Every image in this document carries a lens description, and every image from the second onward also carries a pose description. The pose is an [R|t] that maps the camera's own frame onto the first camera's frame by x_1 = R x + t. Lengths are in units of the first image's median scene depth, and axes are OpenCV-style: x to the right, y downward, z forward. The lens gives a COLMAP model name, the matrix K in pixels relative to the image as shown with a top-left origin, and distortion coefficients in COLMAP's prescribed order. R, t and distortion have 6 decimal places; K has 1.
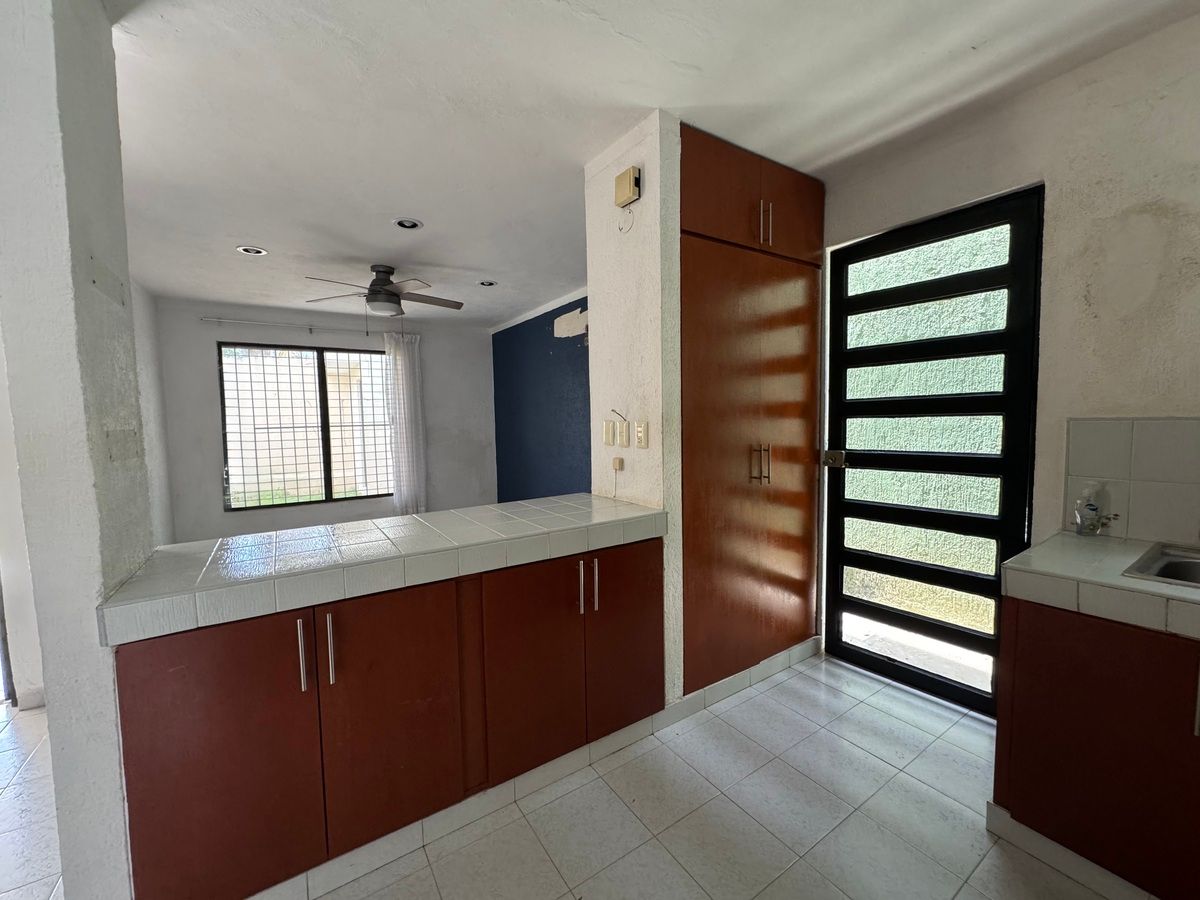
lens RADIAL K [[477.6, 0, 600.0], [0, 477.6, 450.0], [0, 0, 1]] dist [-0.001895, -0.000109]
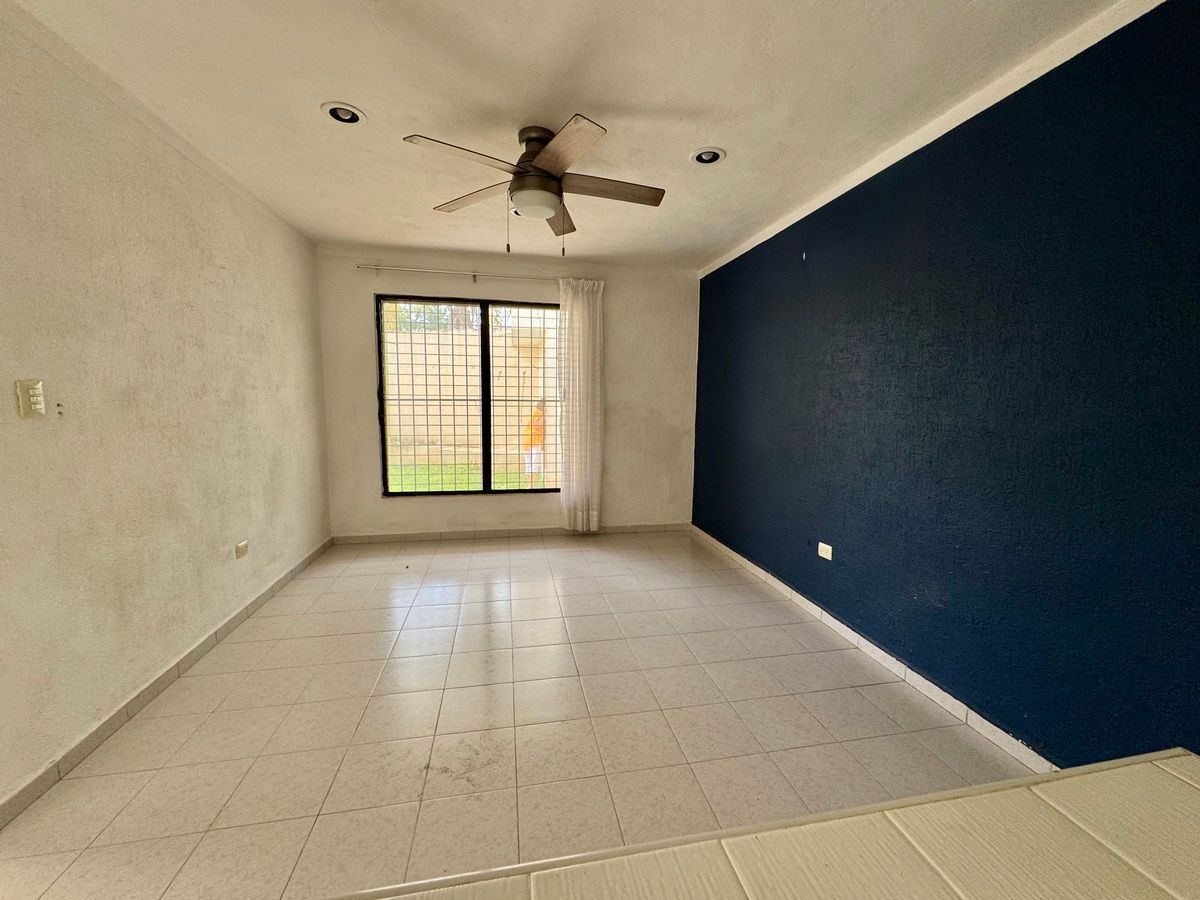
lens RADIAL K [[477.6, 0, 600.0], [0, 477.6, 450.0], [0, 0, 1]] dist [-0.001895, -0.000109]
pose [[0.923643, 0.072028, -0.376424, -0.090061], [-0.057412, 0.997102, 0.049920, -0.016404], [0.378928, -0.024497, 0.925102, 0.321995]]
